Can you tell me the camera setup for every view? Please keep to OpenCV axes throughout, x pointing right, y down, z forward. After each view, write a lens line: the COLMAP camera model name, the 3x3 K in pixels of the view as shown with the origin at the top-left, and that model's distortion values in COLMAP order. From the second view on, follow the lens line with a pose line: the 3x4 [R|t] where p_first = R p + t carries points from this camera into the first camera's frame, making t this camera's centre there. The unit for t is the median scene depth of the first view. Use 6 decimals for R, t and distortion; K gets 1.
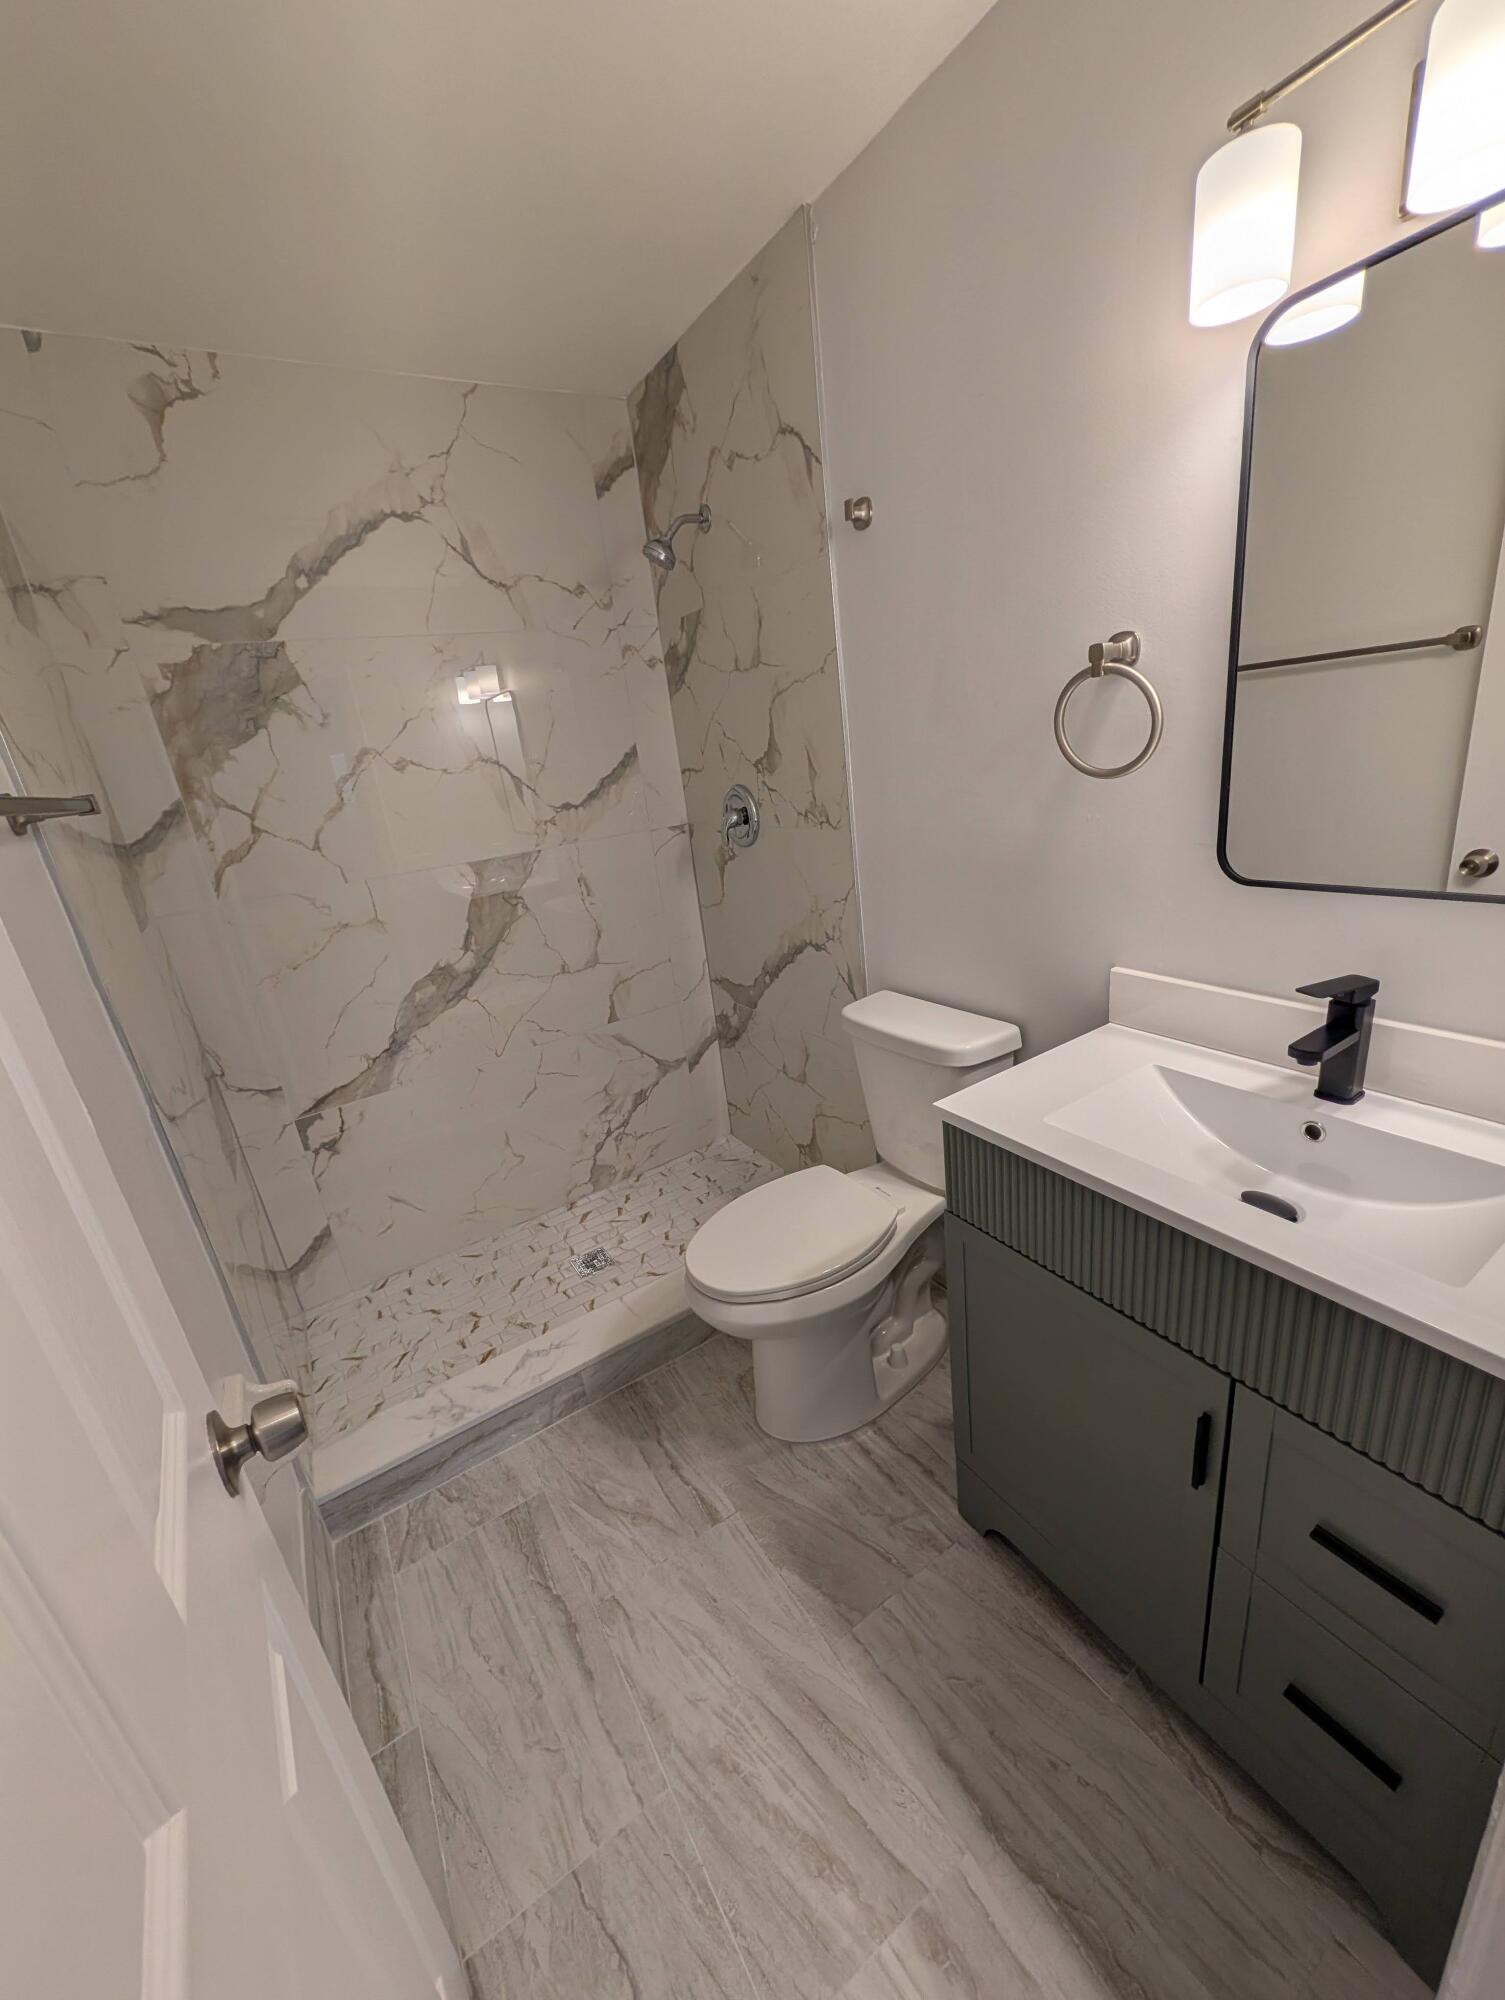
lens RADIAL K [[768.3, 0, 748.3], [0, 768.3, 1001.3], [0, 0, 1]] dist [0.002094, -0.000391]
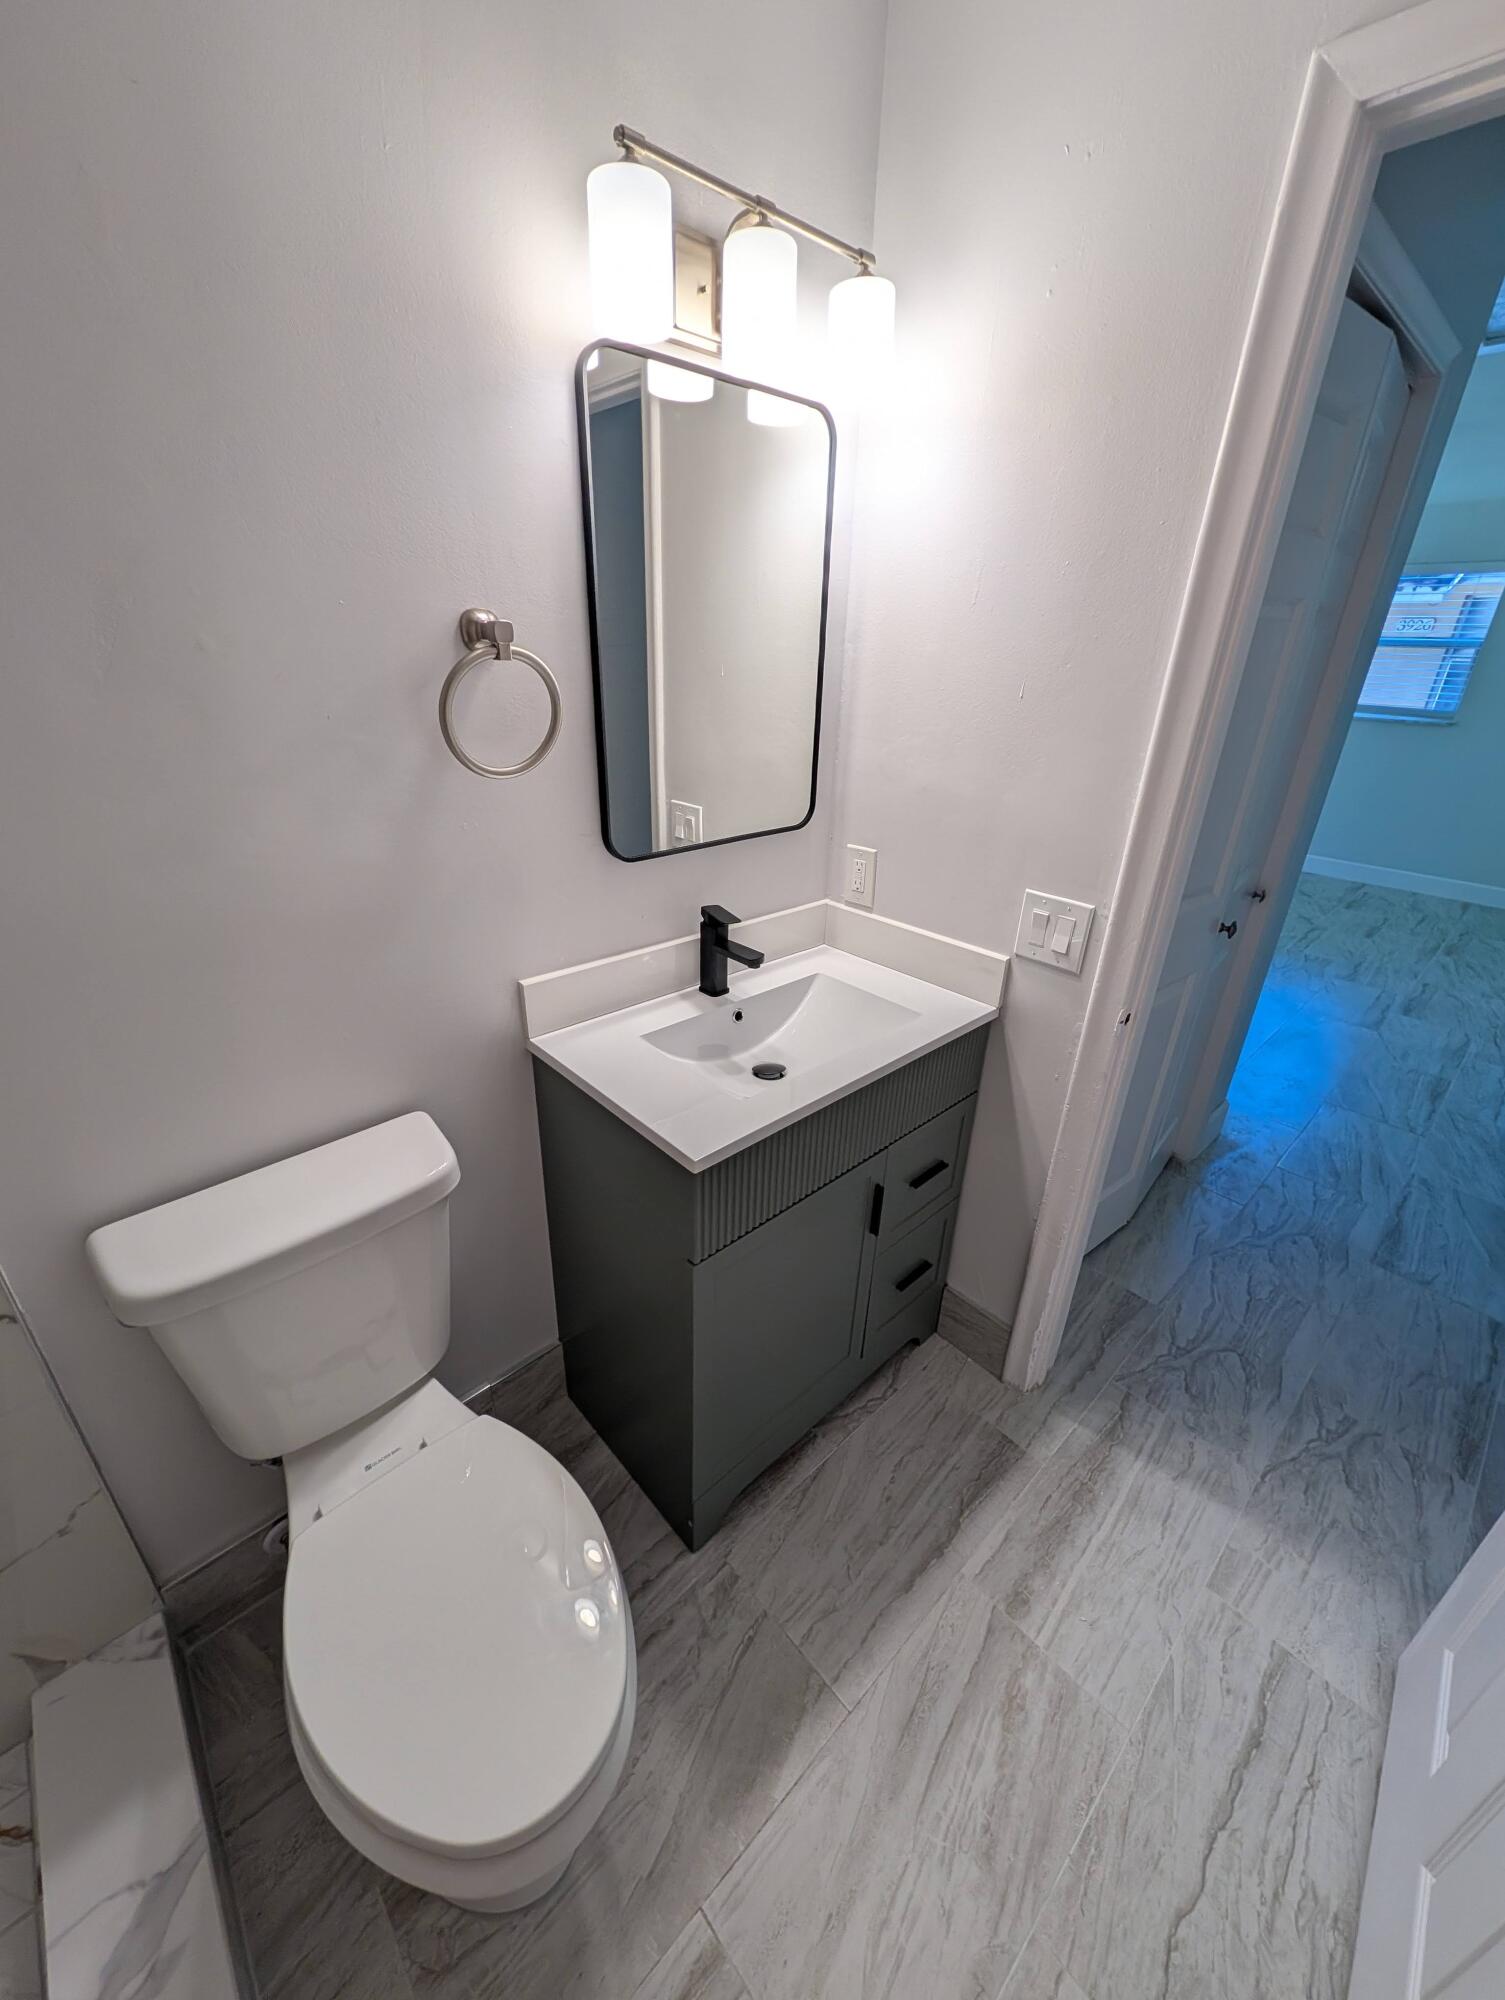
lens RADIAL K [[768.3, 0, 749.2], [0, 768.3, 1003.2], [0, 0, 1]] dist [0.002094, -0.000391]
pose [[-0.183562, -0.308159, 0.933457, -0.404865], [0.311332, 0.882484, 0.352554, -0.239012], [-0.932404, 0.355330, -0.066051, 0.744459]]
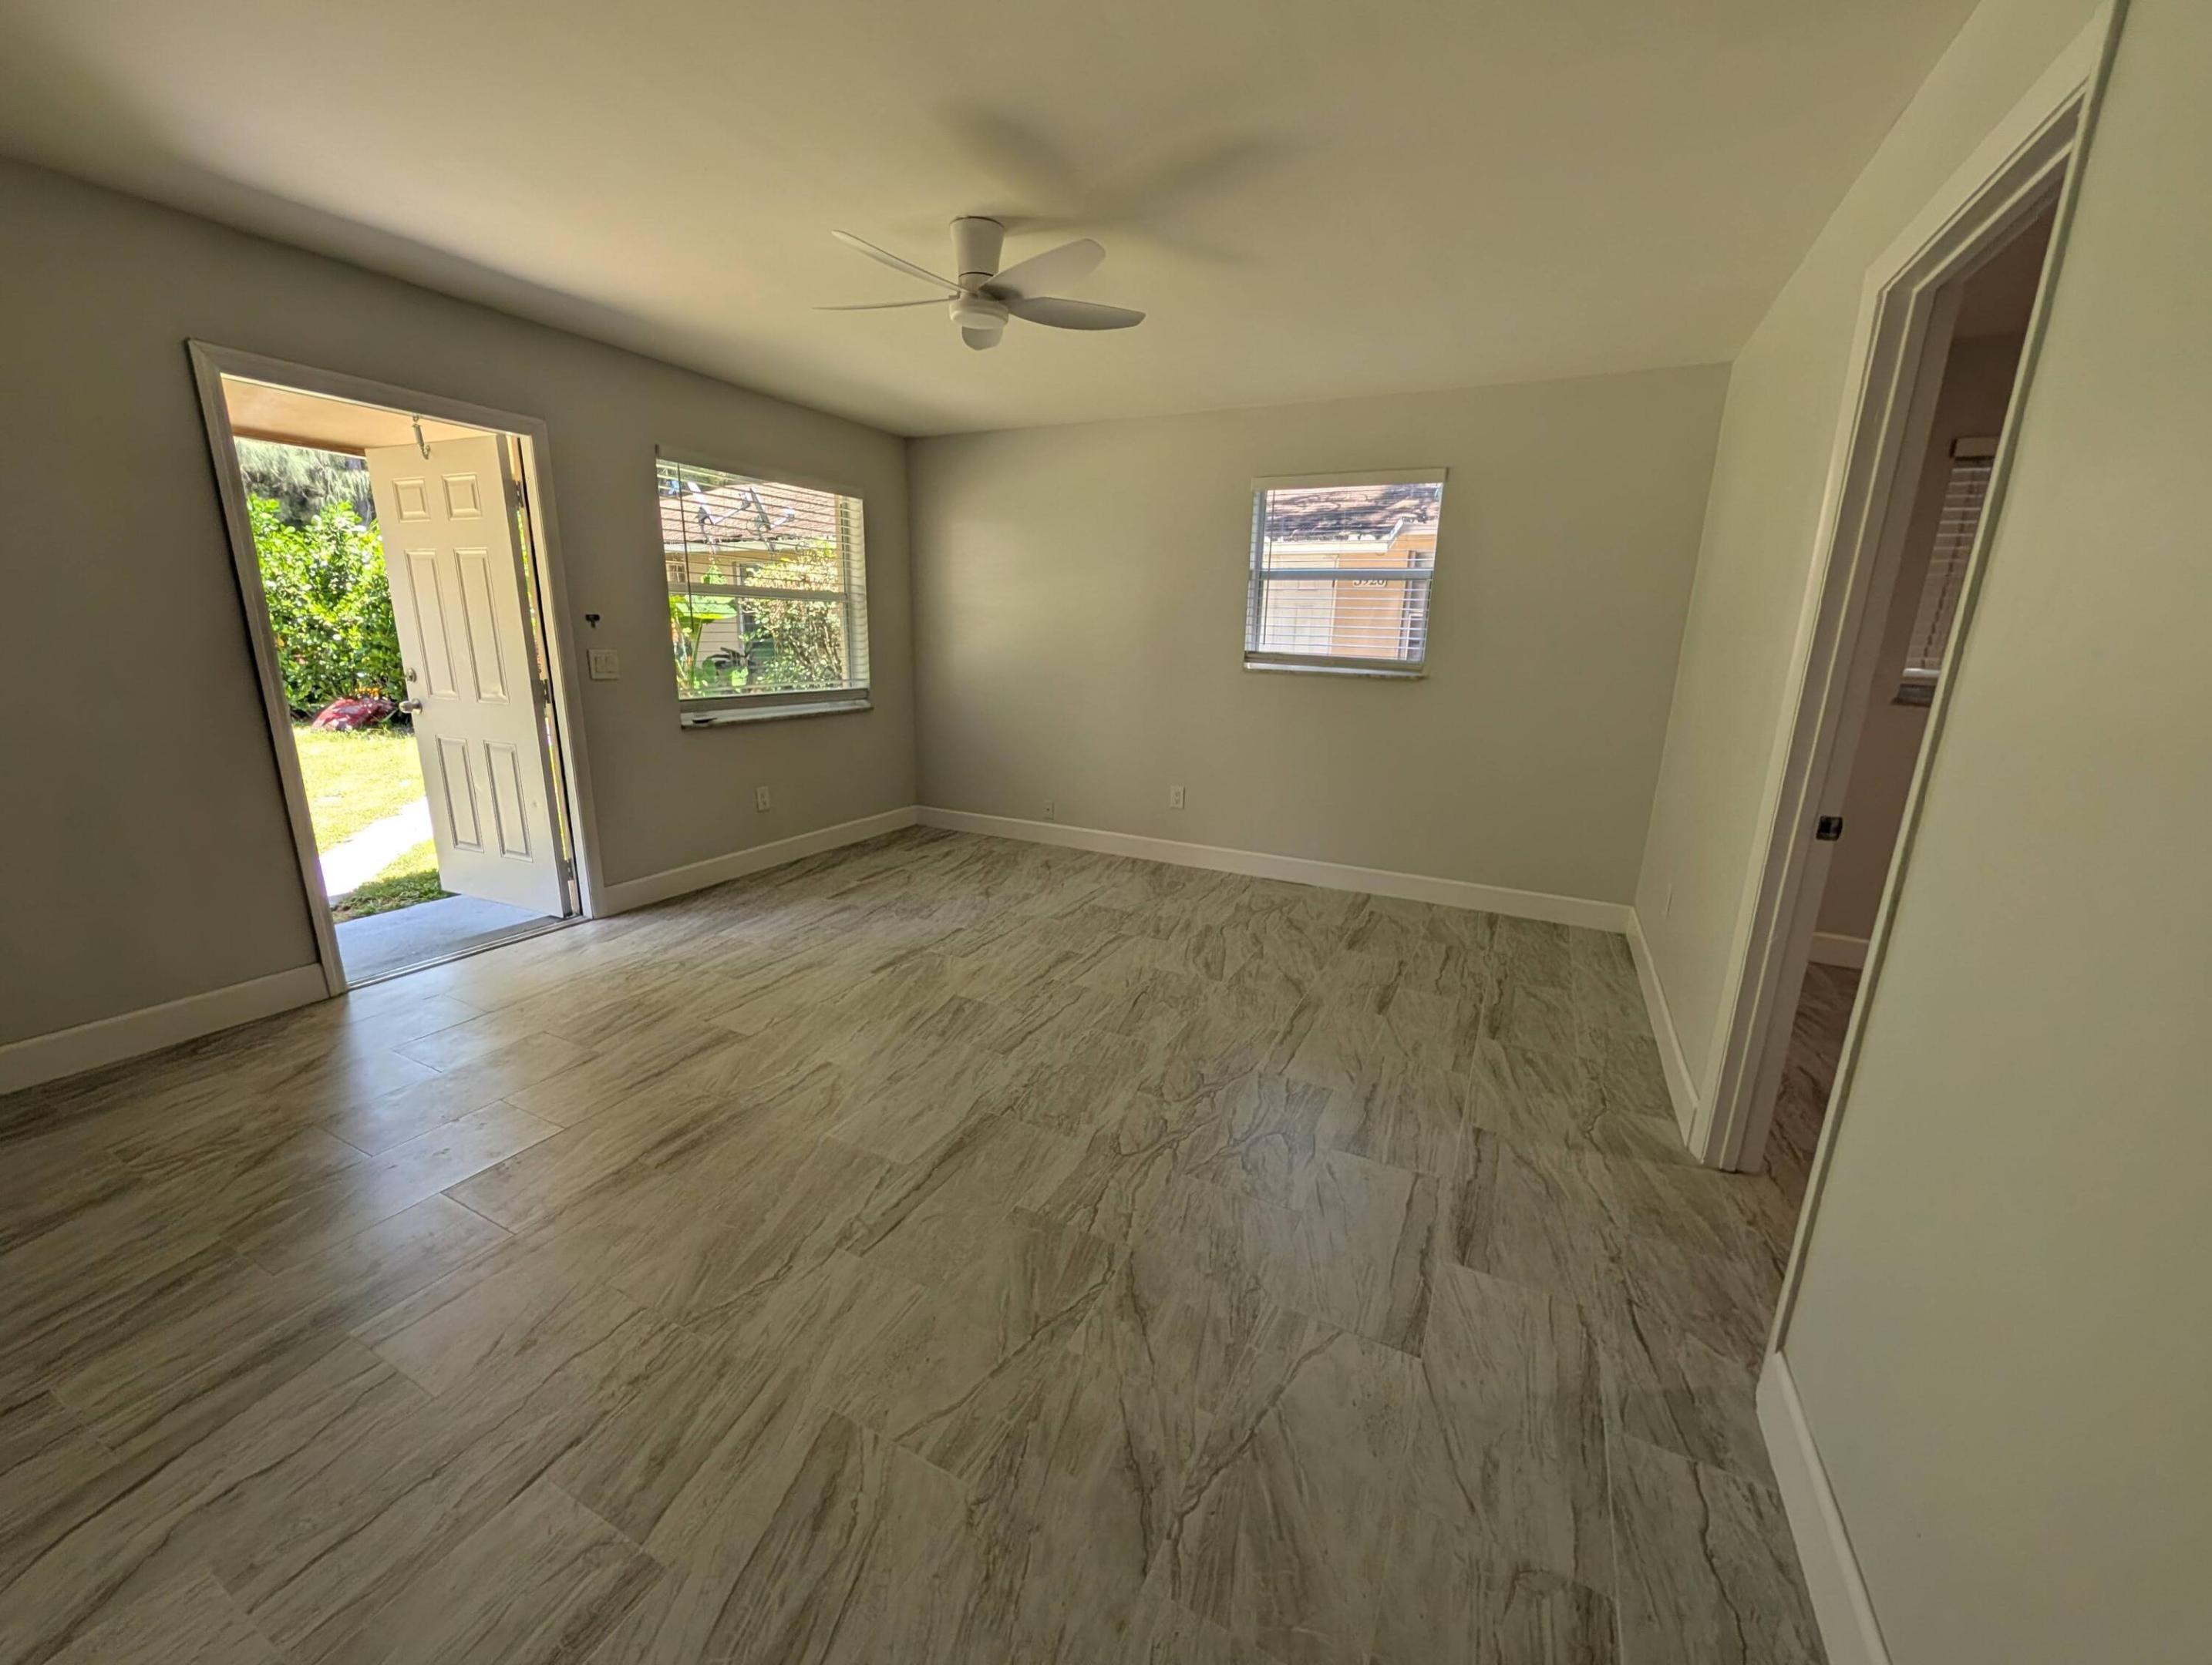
lens RADIAL K [[849.7, 0, 1102.1], [0, 849.7, 840.7], [0, 0, 1]] dist [0.002094, -0.000391]
pose [[-0.505437, -0.097538, 0.857333, 0.507161], [0.318786, 0.902185, 0.290580, 0.116016], [-0.801816, 0.420176, -0.424904, -0.369862]]
